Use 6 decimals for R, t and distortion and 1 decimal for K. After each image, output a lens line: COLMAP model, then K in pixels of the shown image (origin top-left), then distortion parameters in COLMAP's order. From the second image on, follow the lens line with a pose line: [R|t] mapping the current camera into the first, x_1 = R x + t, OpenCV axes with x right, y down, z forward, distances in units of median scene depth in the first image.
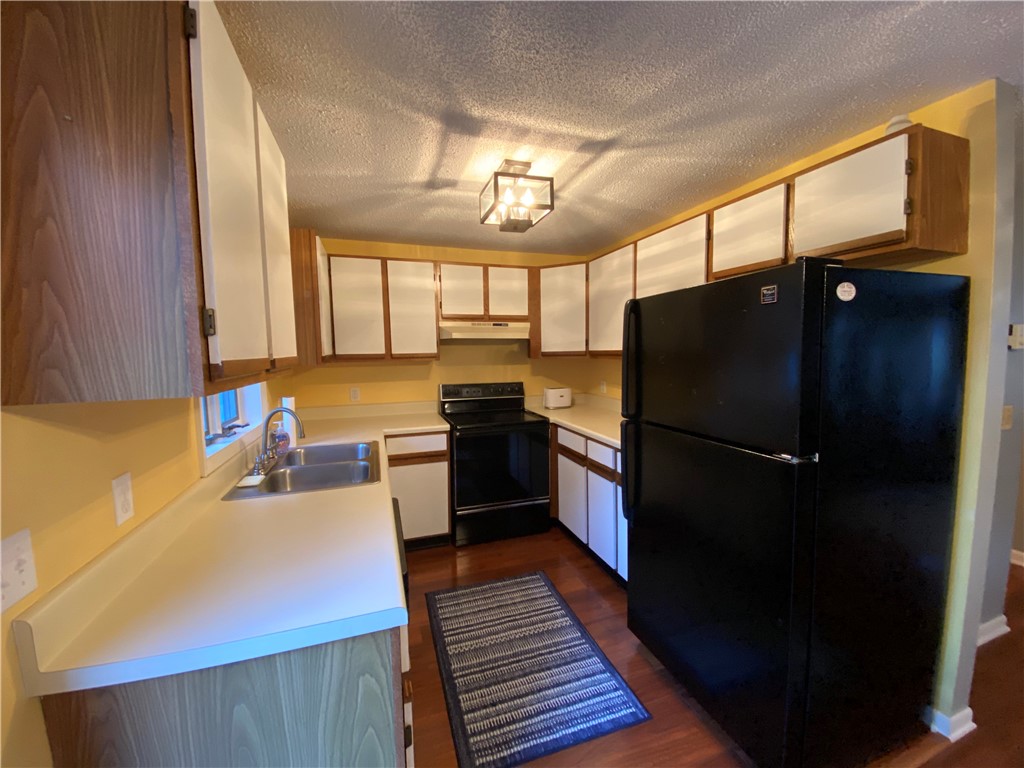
lens RADIAL K [[415.0, 0, 516.3], [0, 415.0, 385.7], [0, 0, 1]] dist [-0.023794, -0.001618]
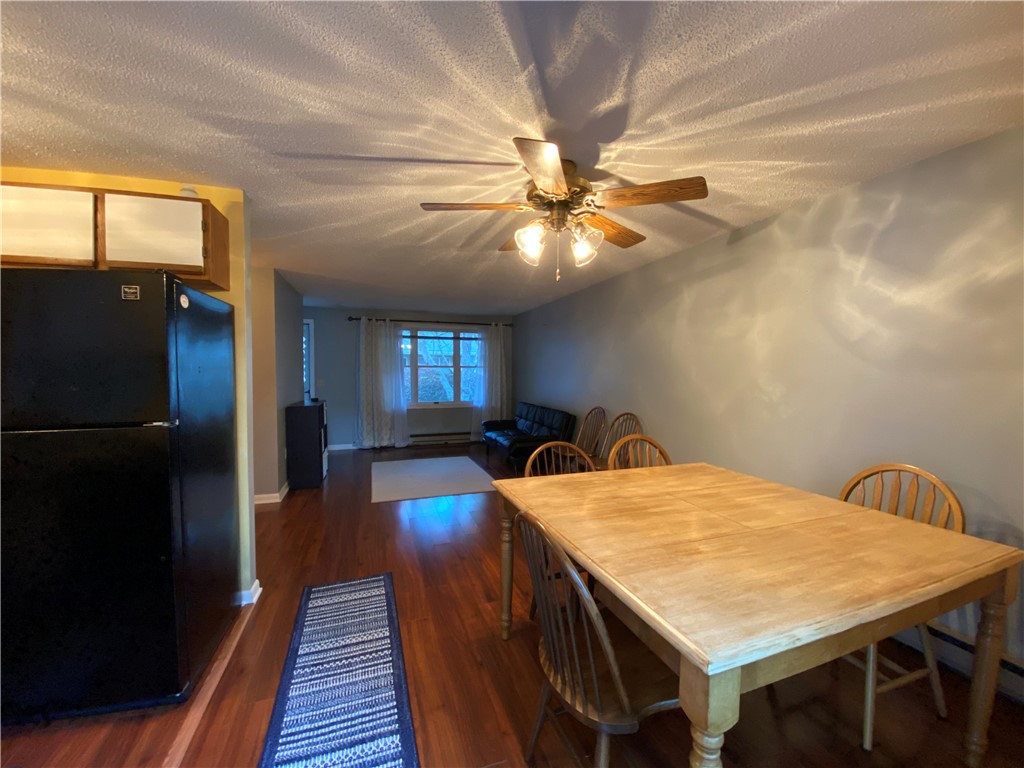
lens RADIAL K [[415.0, 0, 517.5], [0, 415.0, 383.3], [0, 0, 1]] dist [-0.023794, -0.001618]
pose [[-0.012188, -0.014397, 0.999822, -0.522434], [0.079968, 0.996680, 0.015326, 0.102430], [-0.996723, 0.080140, -0.010996, -0.093755]]
